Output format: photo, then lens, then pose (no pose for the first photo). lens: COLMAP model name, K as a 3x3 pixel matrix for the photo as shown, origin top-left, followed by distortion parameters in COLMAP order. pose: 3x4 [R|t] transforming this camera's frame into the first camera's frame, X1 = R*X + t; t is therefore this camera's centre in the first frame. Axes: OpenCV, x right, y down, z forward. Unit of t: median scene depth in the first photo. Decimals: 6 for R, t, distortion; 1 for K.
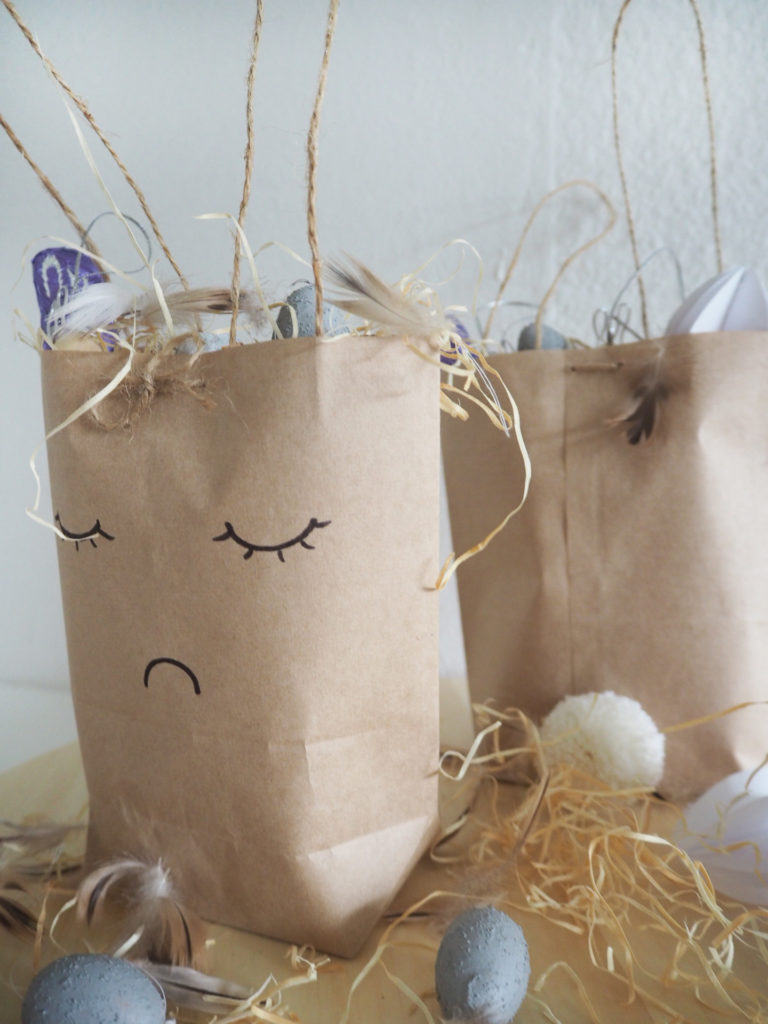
lens RADIAL K [[878.3, 0, 377.0], [0, 878.3, 511.8], [0, 0, 1]] dist [-0.026360, -0.033492]
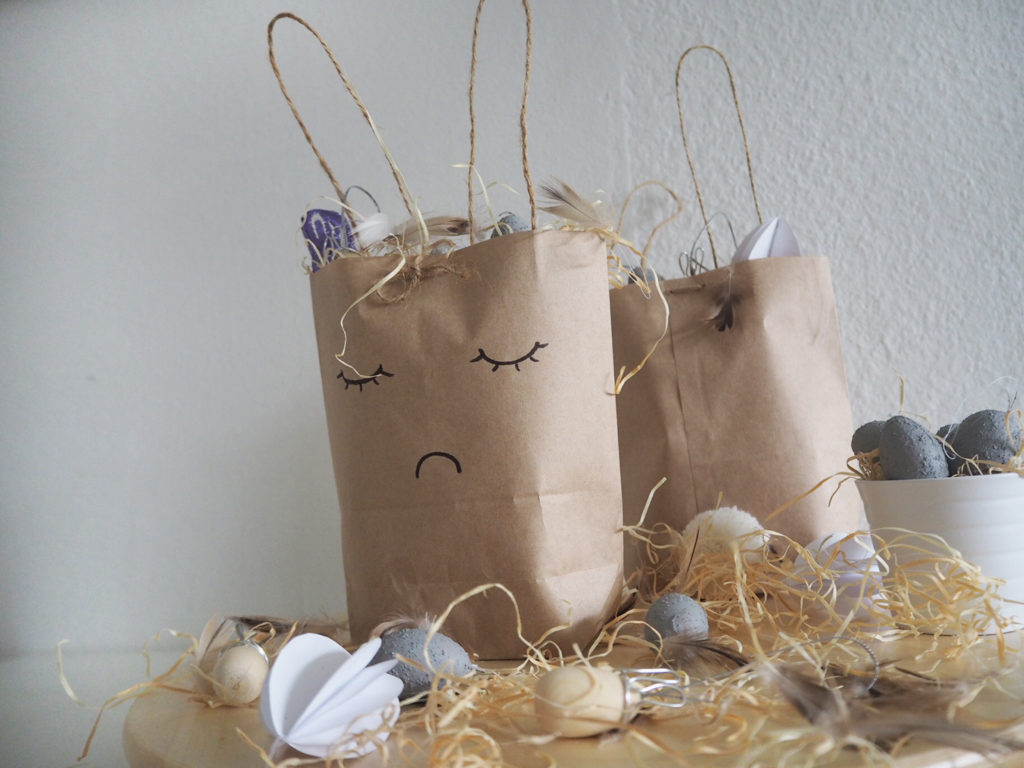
lens RADIAL K [[878.3, 0, 513.1], [0, 878.3, 368.0], [0, 0, 1]] dist [-0.026360, -0.033492]
pose [[0.993037, -0.042231, 0.109971, -0.267089], [0.068213, 0.967243, -0.244514, 0.398896], [-0.096043, 0.250313, 0.963389, -0.445469]]
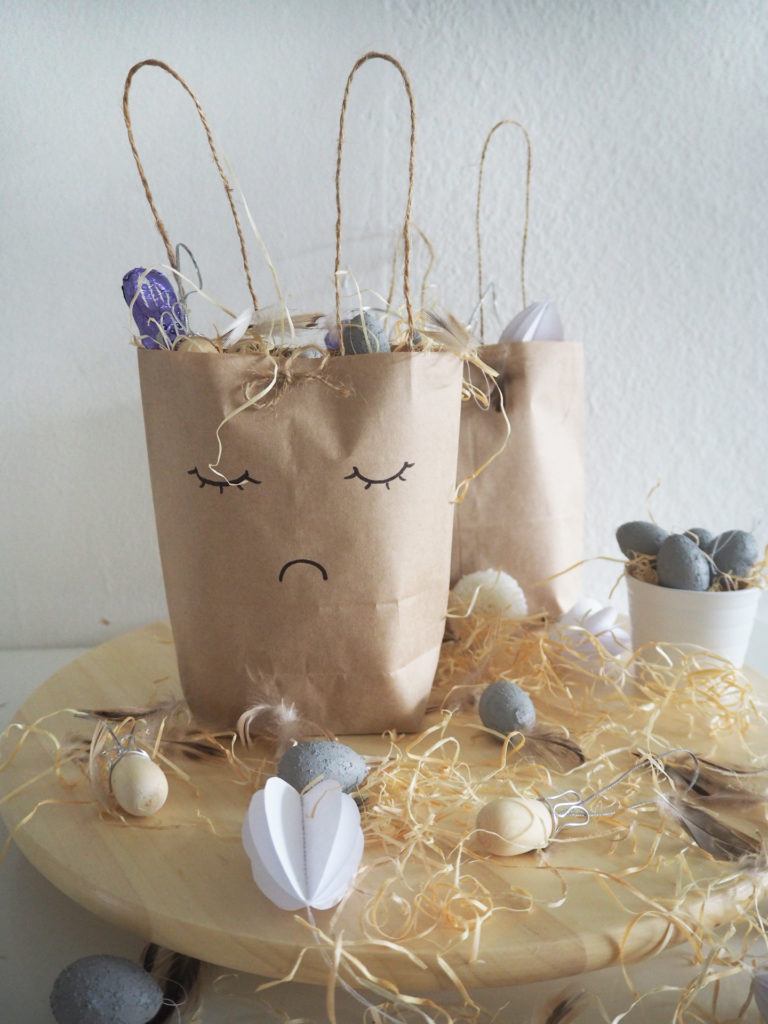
lens RADIAL K [[878.3, 0, 382.1], [0, 878.3, 507.8], [0, 0, 1]] dist [-0.026360, -0.033492]
pose [[0.889234, -0.063567, 0.453014, -0.803954], [0.044984, 0.997650, 0.051689, 0.005891], [-0.455235, -0.025585, 0.890004, -0.416079]]
